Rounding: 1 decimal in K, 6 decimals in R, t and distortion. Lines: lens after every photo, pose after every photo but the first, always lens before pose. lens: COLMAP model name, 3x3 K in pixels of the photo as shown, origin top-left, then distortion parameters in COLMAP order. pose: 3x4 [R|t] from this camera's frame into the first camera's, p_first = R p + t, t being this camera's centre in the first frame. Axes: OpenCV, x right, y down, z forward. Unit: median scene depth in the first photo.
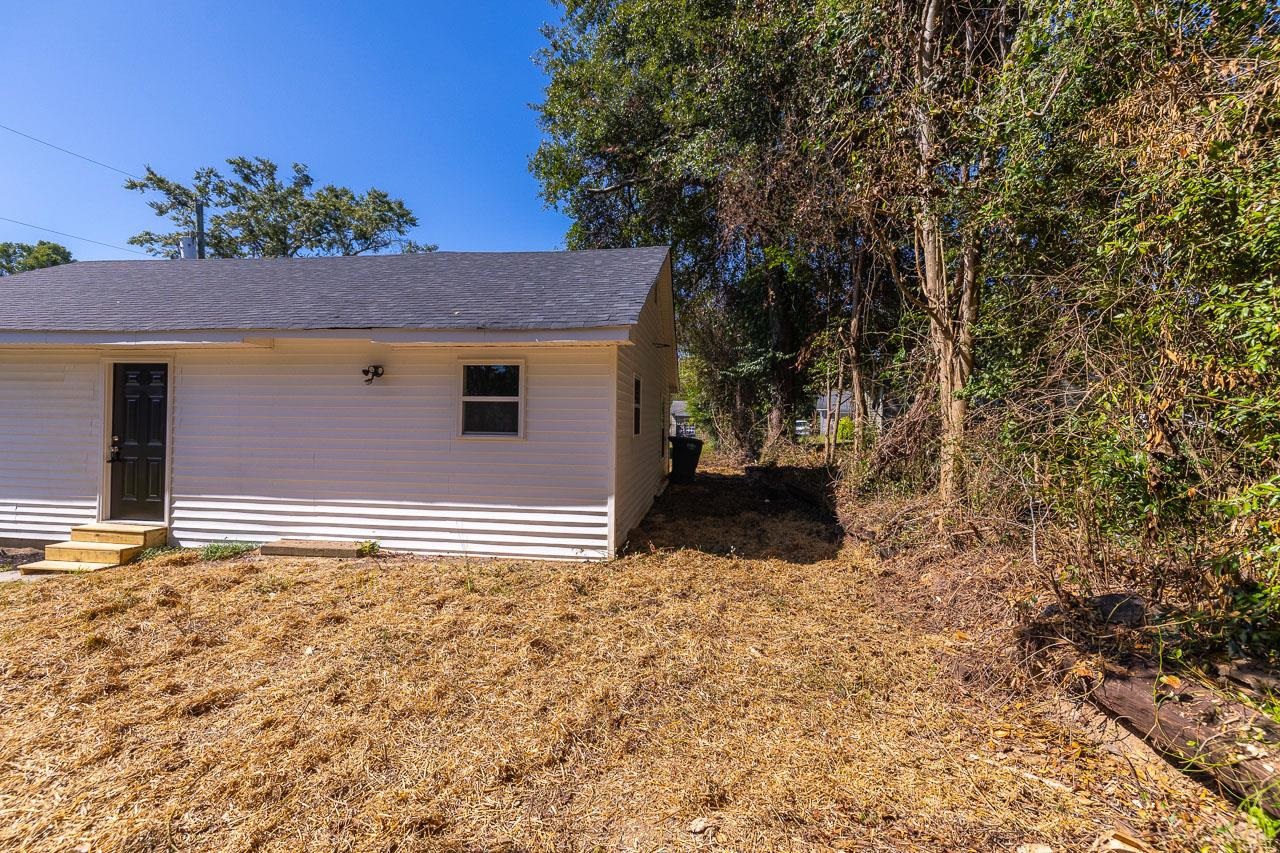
lens RADIAL K [[544.1, 0, 610.5], [0, 544.1, 429.2], [0, 0, 1]] dist [-0.000035, -0.000390]
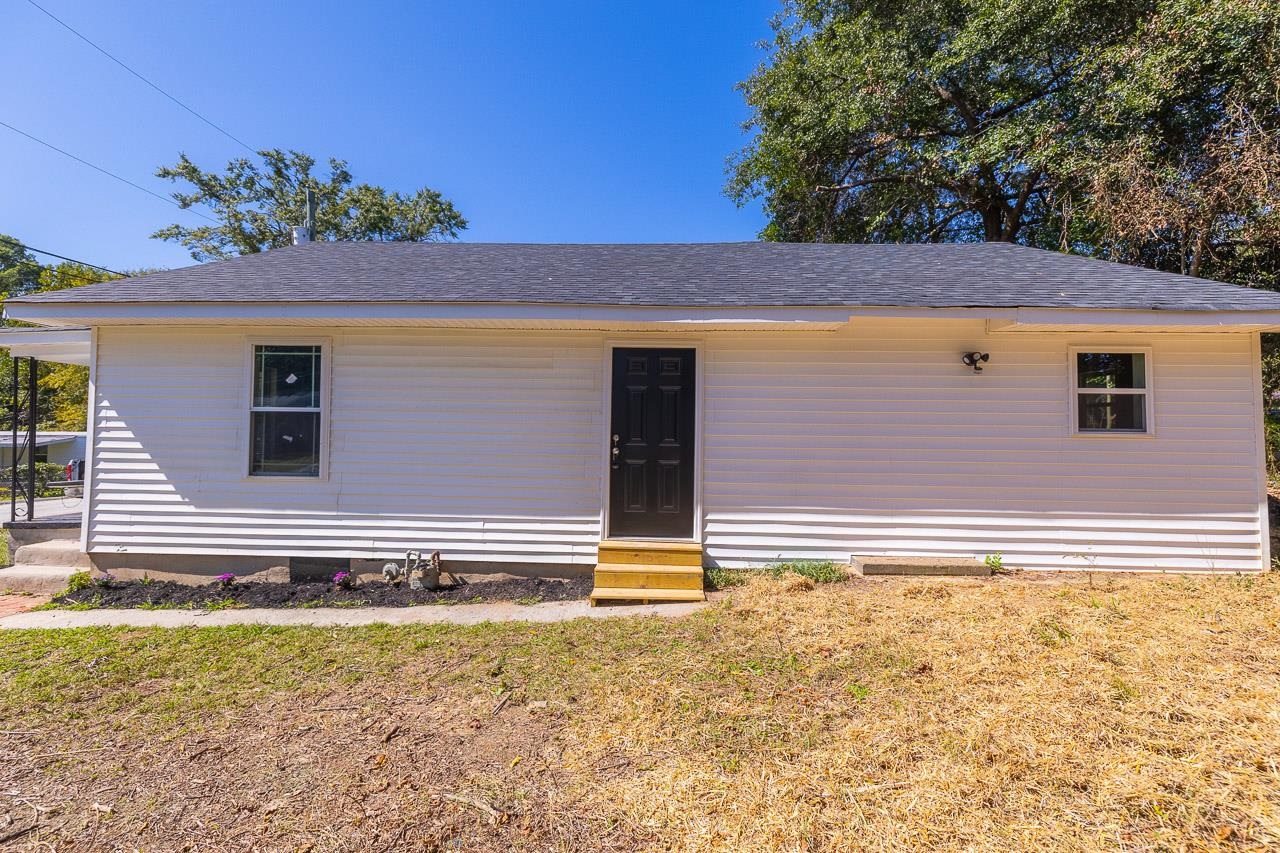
lens RADIAL K [[553.4, 0, 655.5], [0, 553.4, 426.1], [0, 0, 1]] dist [-0.001940, -0.000539]
pose [[0.996196, 0.001977, 0.087118, -0.909642], [0.000845, 0.999477, -0.032339, 0.025999], [-0.087137, 0.032289, 0.995673, 0.152174]]
